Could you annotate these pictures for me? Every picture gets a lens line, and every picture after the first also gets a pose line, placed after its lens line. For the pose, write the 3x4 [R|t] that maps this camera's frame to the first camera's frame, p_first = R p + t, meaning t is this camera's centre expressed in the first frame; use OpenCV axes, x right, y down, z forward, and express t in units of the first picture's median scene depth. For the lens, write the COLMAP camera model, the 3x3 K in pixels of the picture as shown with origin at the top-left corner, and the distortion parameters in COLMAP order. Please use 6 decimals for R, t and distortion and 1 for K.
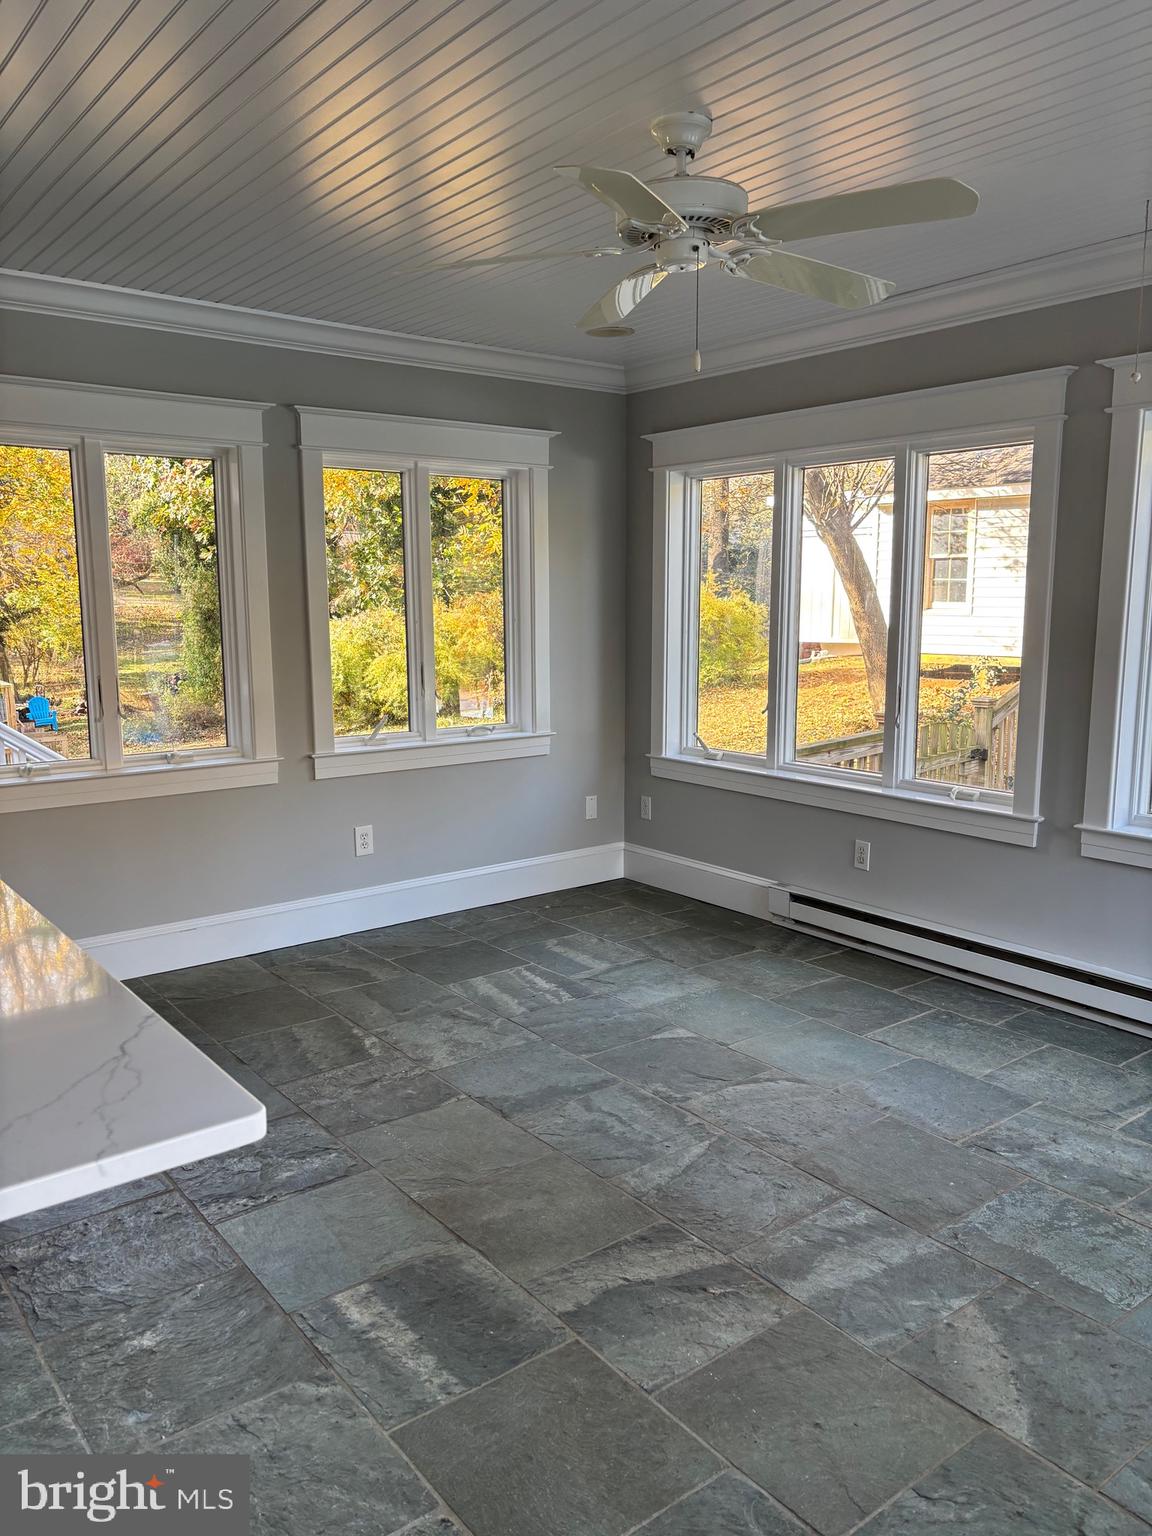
lens RADIAL K [[1151.9, 0, 572.8], [0, 1151.9, 774.9], [0, 0, 1]] dist [0.060929, -0.066048]
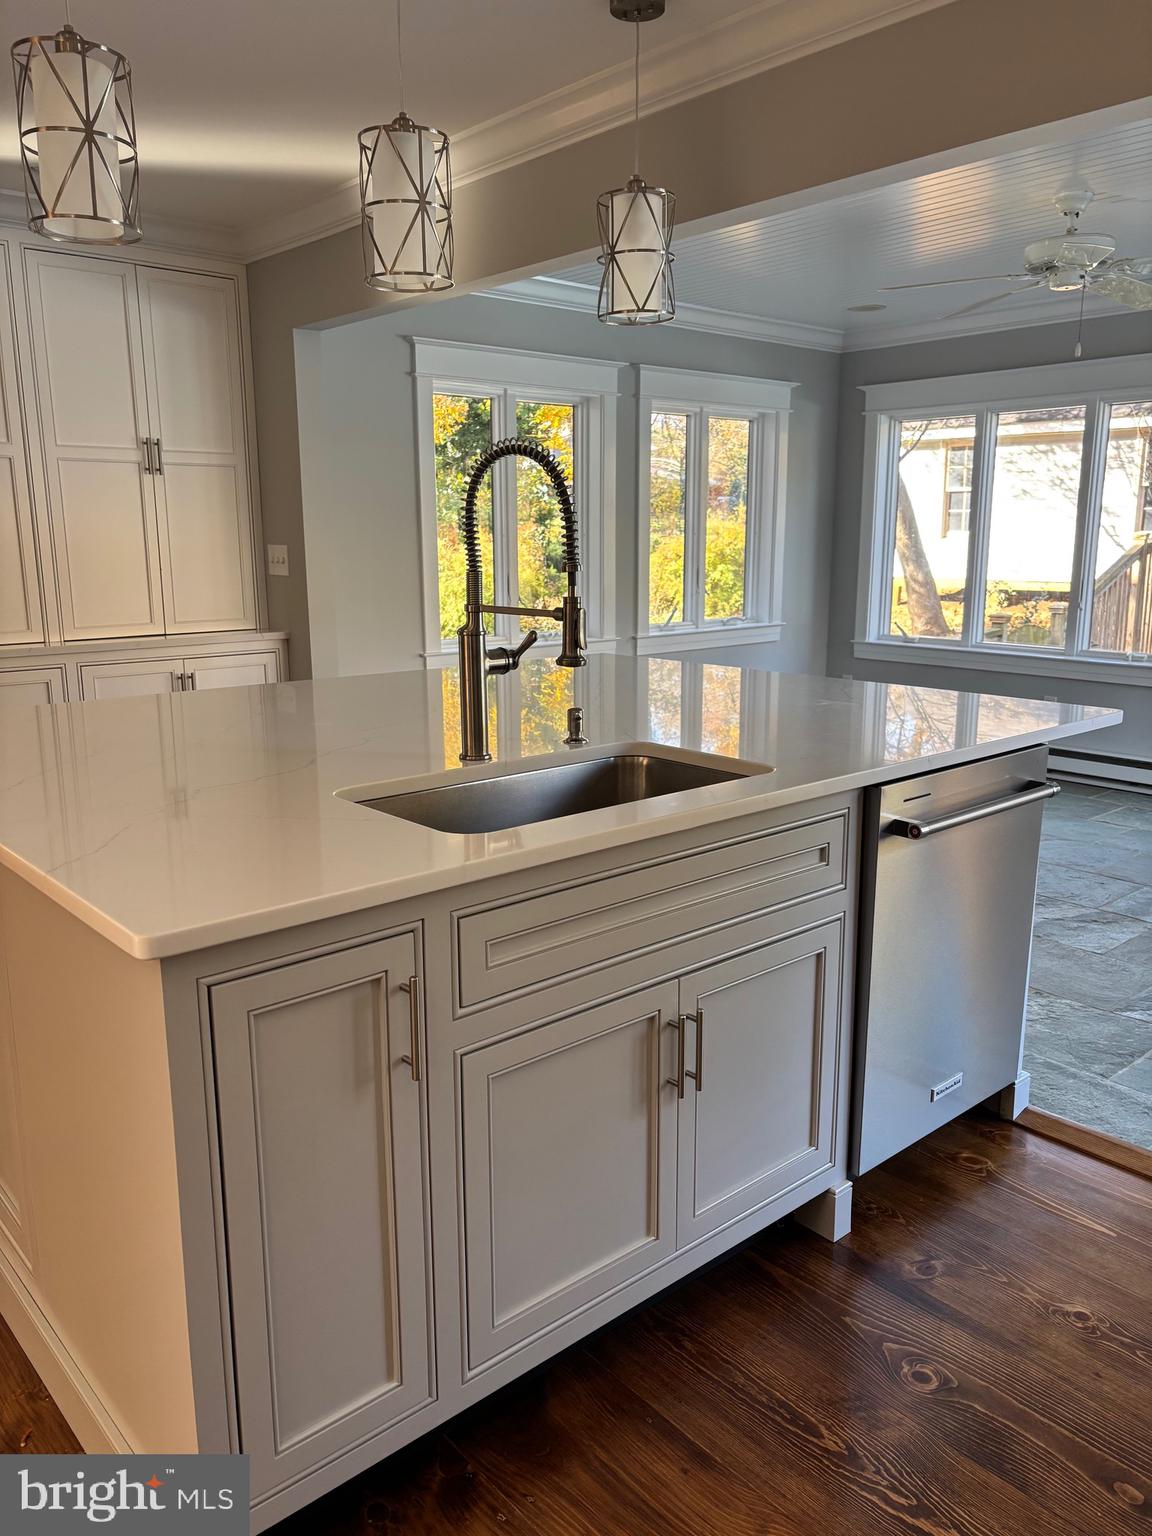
lens RADIAL K [[1160.9, 0, 577.3], [0, 1160.9, 789.8], [0, 0, 1]] dist [0.004554, 0.003653]
pose [[0.997736, -0.013352, 0.065907, -0.342099], [0.009126, 0.997907, 0.064020, 0.064826], [-0.066624, -0.063273, 0.995770, -0.280396]]
